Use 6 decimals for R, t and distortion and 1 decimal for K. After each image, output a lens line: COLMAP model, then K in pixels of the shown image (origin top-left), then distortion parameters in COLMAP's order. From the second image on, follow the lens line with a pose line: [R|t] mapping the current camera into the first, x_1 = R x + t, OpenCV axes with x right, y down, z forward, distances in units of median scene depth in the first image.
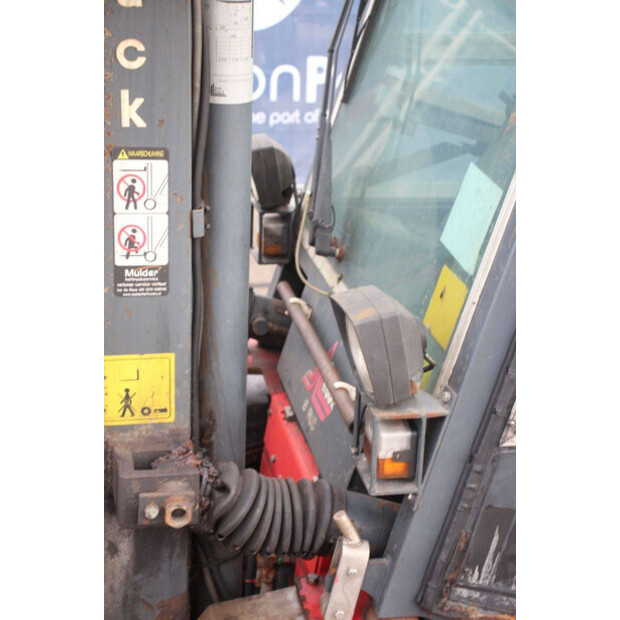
lens RADIAL K [[1239.5, 0, 310.0], [0, 1239.5, 310.0], [0, 0, 1]] dist [0.254901, 0.027401]
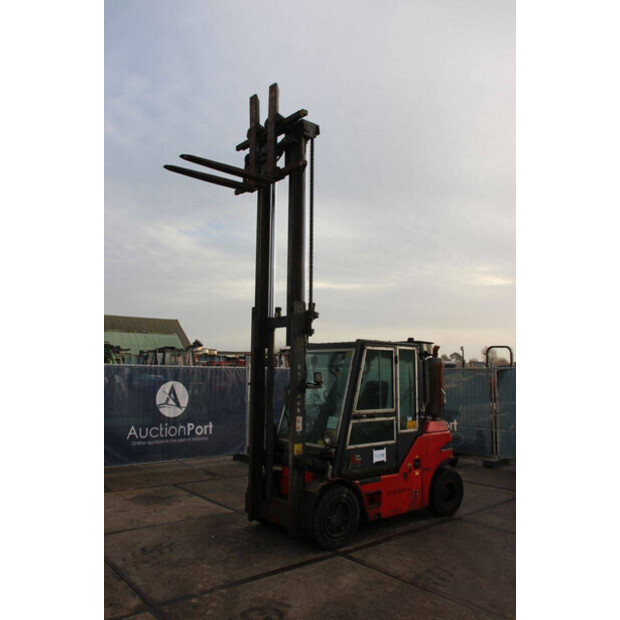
lens RADIAL K [[509.1, 0, 310.0], [0, 509.1, 310.0], [0, 0, 1]] dist [-0.164915, 0.132397]
pose [[0.870555, 0.031363, 0.491071, -1.551844], [0.184348, 0.904500, -0.384573, 0.472128], [-0.456234, 0.425320, 0.781635, -1.658252]]
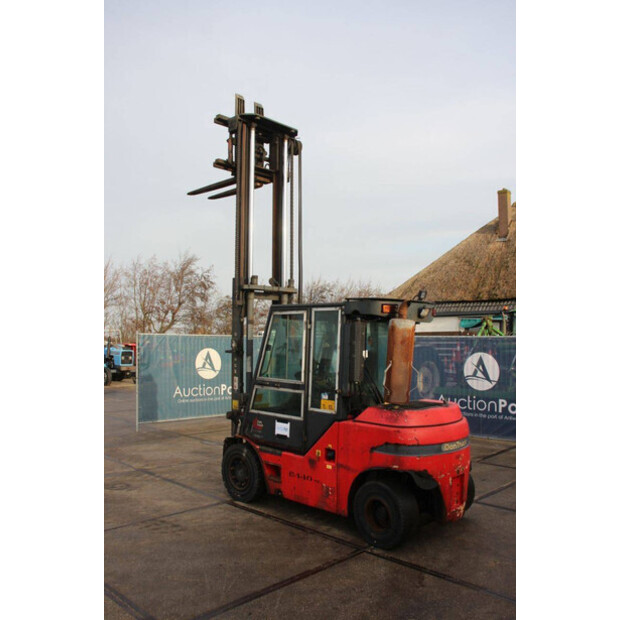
lens RADIAL K [[548.9, 0, 310.0], [0, 548.9, 310.0], [0, 0, 1]] dist [-0.154683, 0.173373]
pose [[0.585408, -0.074617, -0.807298, 3.209382], [-0.256691, 0.927470, -0.271863, 0.345476], [0.769030, 0.366377, 0.523795, -0.775716]]
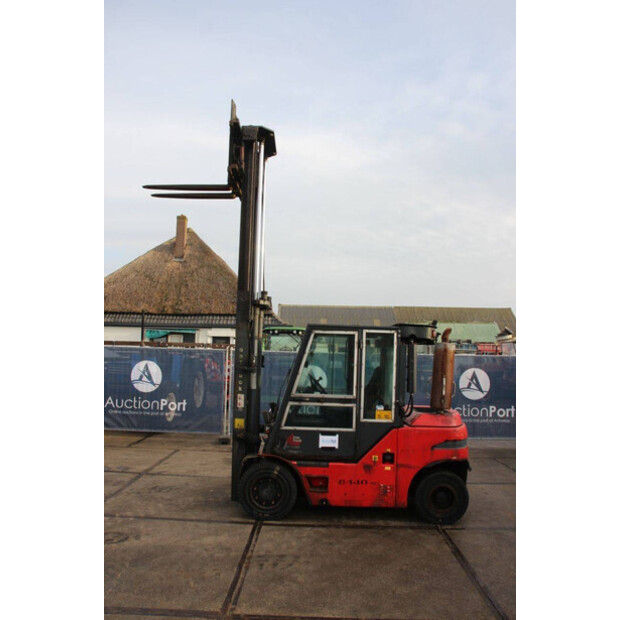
lens RADIAL K [[509.1, 0, 310.0], [0, 509.1, 310.0], [0, 0, 1]] dist [-0.164915, 0.132397]
pose [[0.982189, -0.027510, -0.185871, 0.945980], [-0.052726, 0.909125, -0.413172, 0.727609], [0.180346, 0.415614, 0.891482, -2.145245]]
